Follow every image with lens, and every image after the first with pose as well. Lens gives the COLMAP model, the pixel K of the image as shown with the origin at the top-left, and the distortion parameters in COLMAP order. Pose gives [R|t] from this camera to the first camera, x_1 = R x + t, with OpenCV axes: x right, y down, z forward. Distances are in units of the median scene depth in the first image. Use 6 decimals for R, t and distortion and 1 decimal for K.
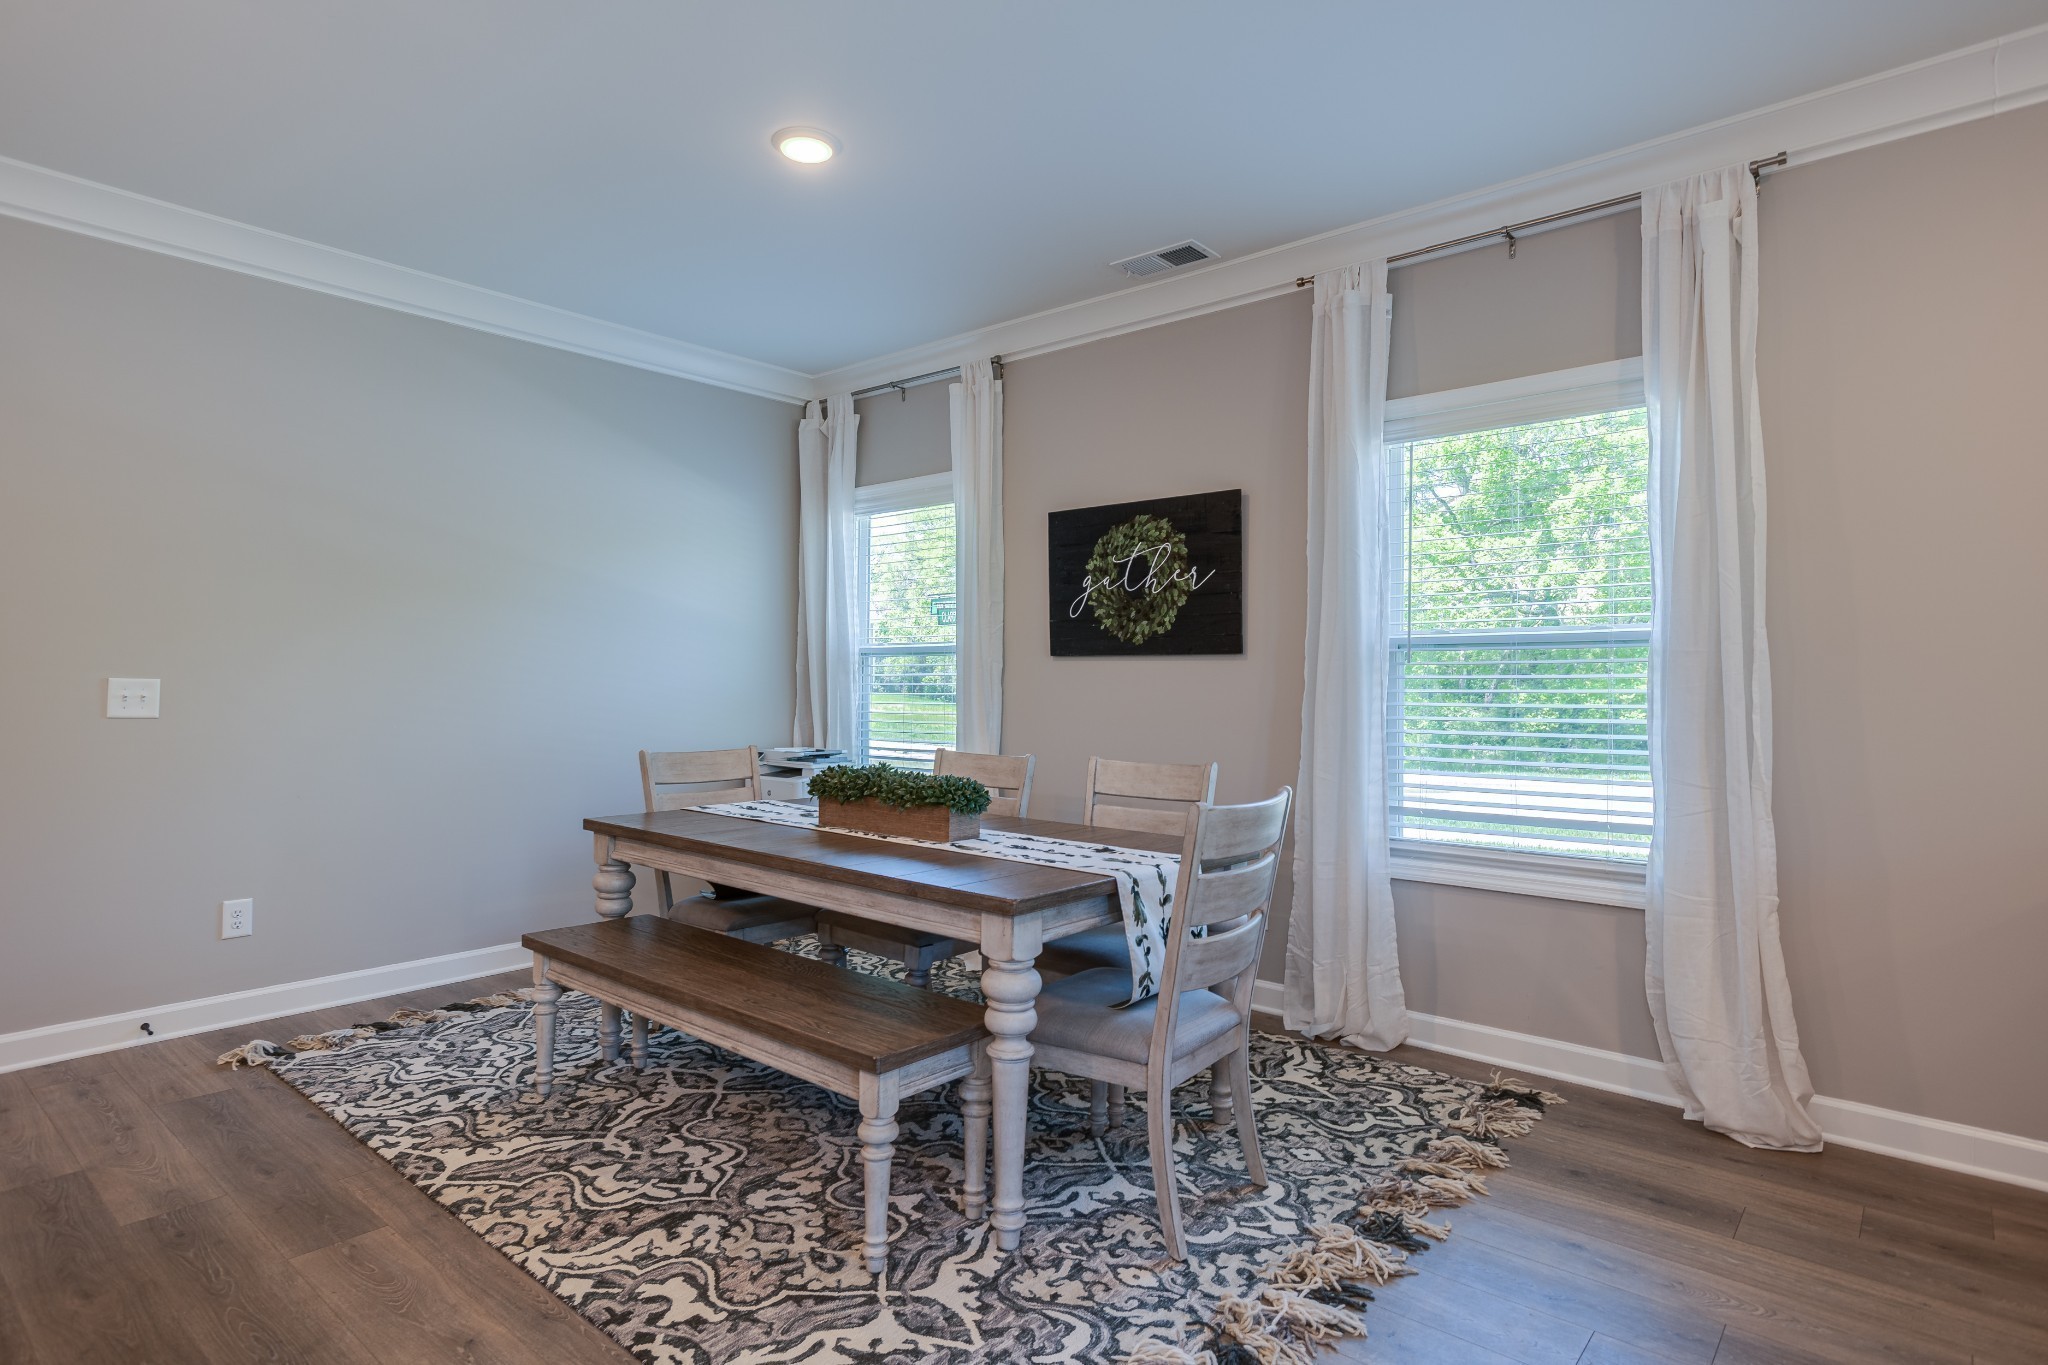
lens RADIAL K [[1086.2, 0, 1005.7], [0, 1086.2, 680.5], [0, 0, 1]] dist [0.002449, 0.000735]
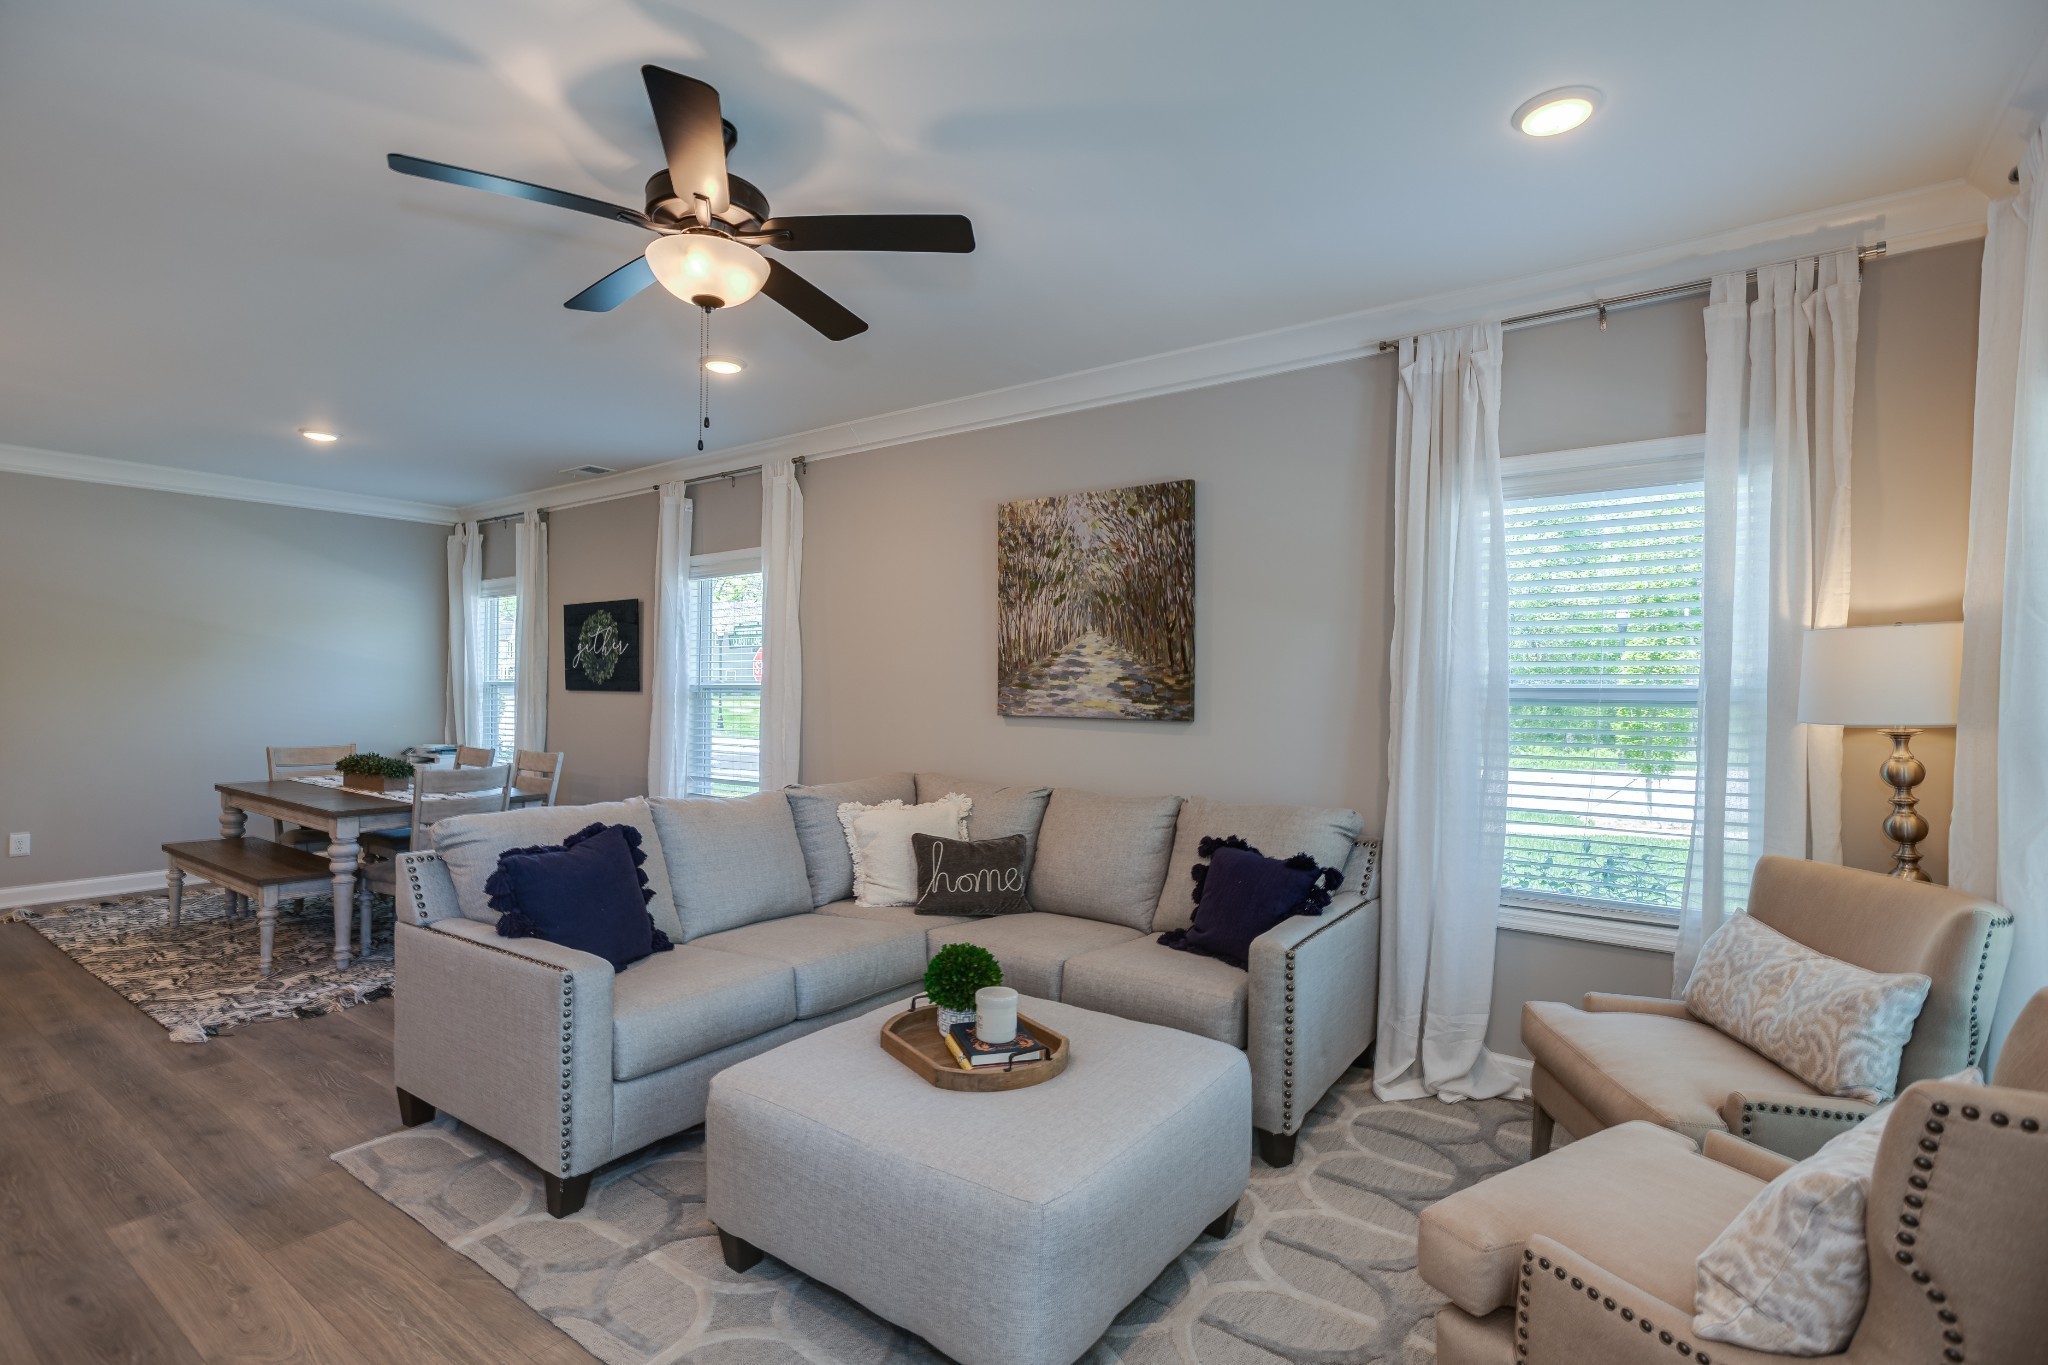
lens RADIAL K [[960.9, 0, 1024.0], [0, 960.9, 682.5], [0, 0, 1]] dist [-0.008758, 0.000227]
pose [[0.995229, 0.002101, 0.097544, 0.688918], [-0.001642, 0.999987, -0.004784, -0.032384], [-0.097553, 0.004601, 0.995220, -0.621816]]
